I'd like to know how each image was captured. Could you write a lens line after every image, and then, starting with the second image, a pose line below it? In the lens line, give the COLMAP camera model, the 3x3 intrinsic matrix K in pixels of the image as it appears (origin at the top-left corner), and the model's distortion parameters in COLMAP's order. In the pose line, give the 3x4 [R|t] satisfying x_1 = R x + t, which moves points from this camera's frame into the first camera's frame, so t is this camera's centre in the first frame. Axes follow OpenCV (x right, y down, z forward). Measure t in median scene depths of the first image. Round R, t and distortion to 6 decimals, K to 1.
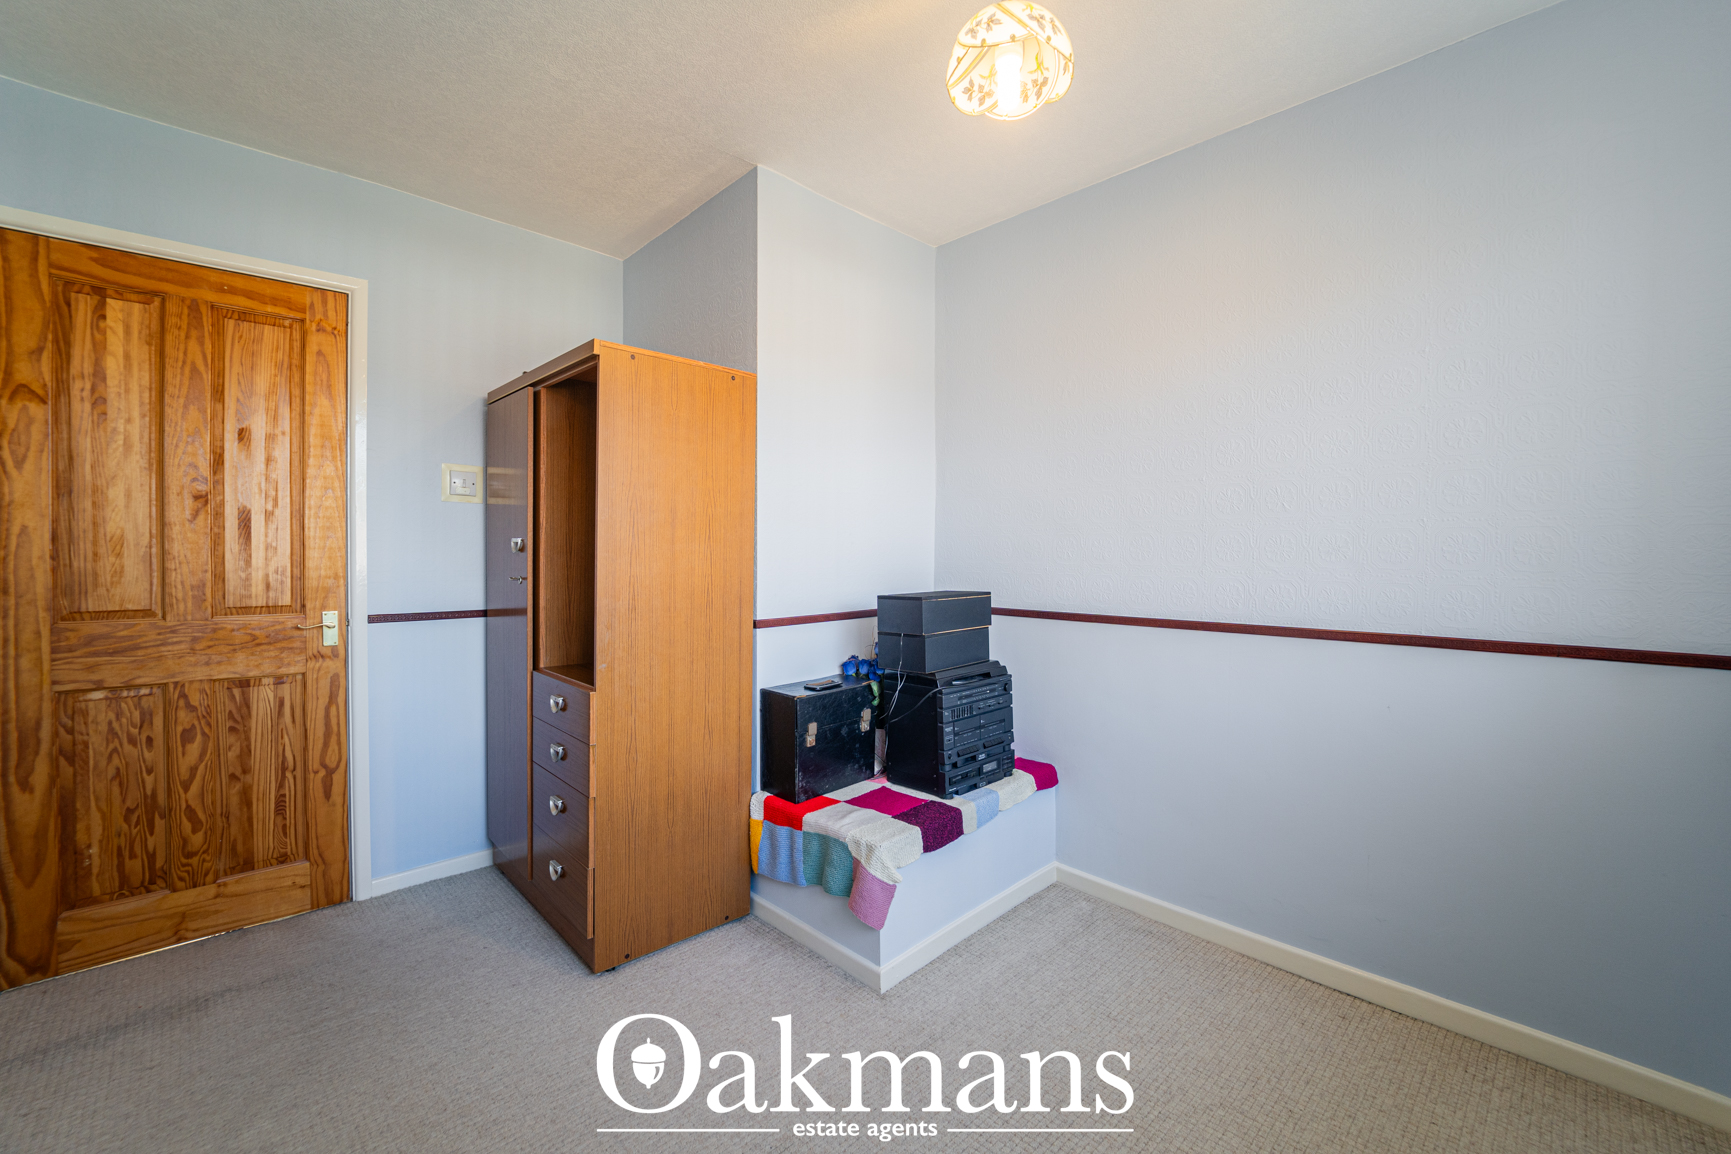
lens RADIAL K [[714.1, 0, 861.8], [0, 714.1, 565.9], [0, 0, 1]] dist [-0.024575, -0.000011]
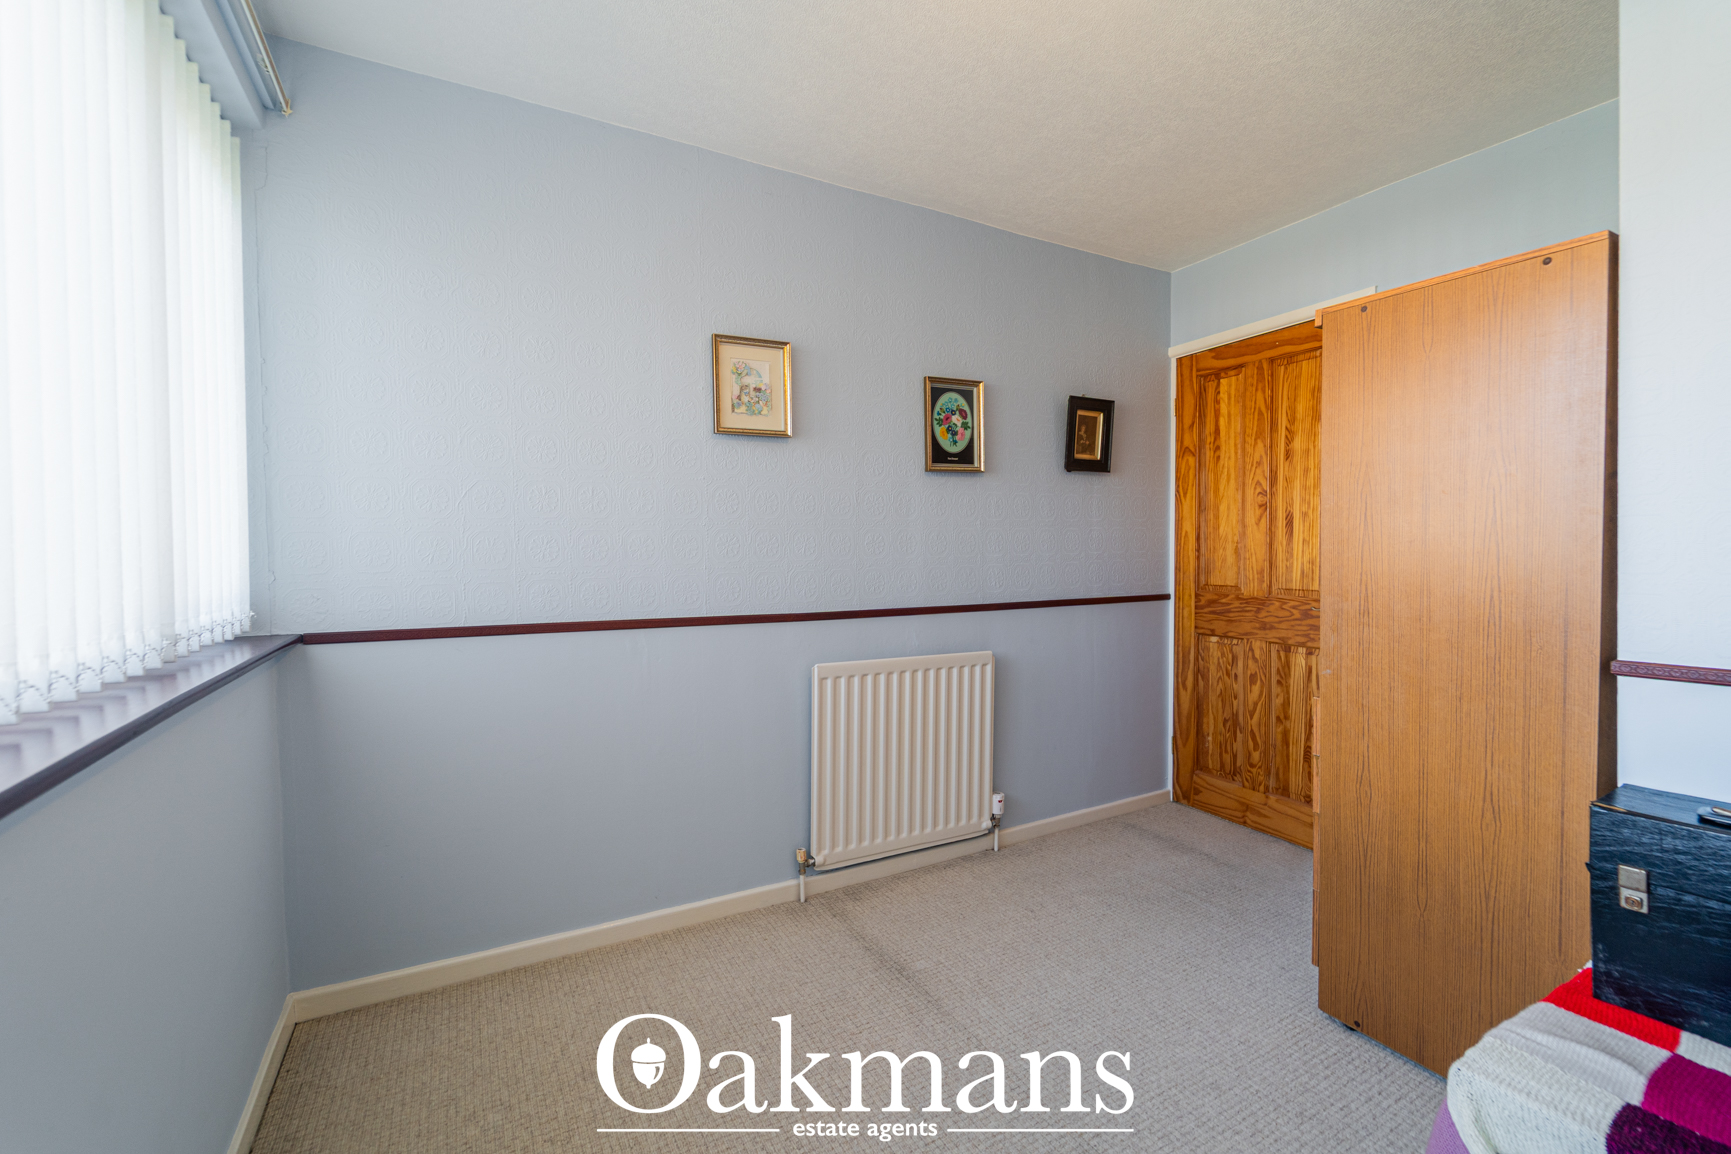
lens RADIAL K [[727.8, 0, 860.8], [0, 727.8, 563.4], [0, 0, 1]] dist [0.001882, -0.002077]
pose [[-0.268340, 0.017562, -0.963164, 0.633843], [-0.007690, 0.999763, 0.020372, -0.009369], [0.963294, 0.012873, -0.268142, 0.636883]]
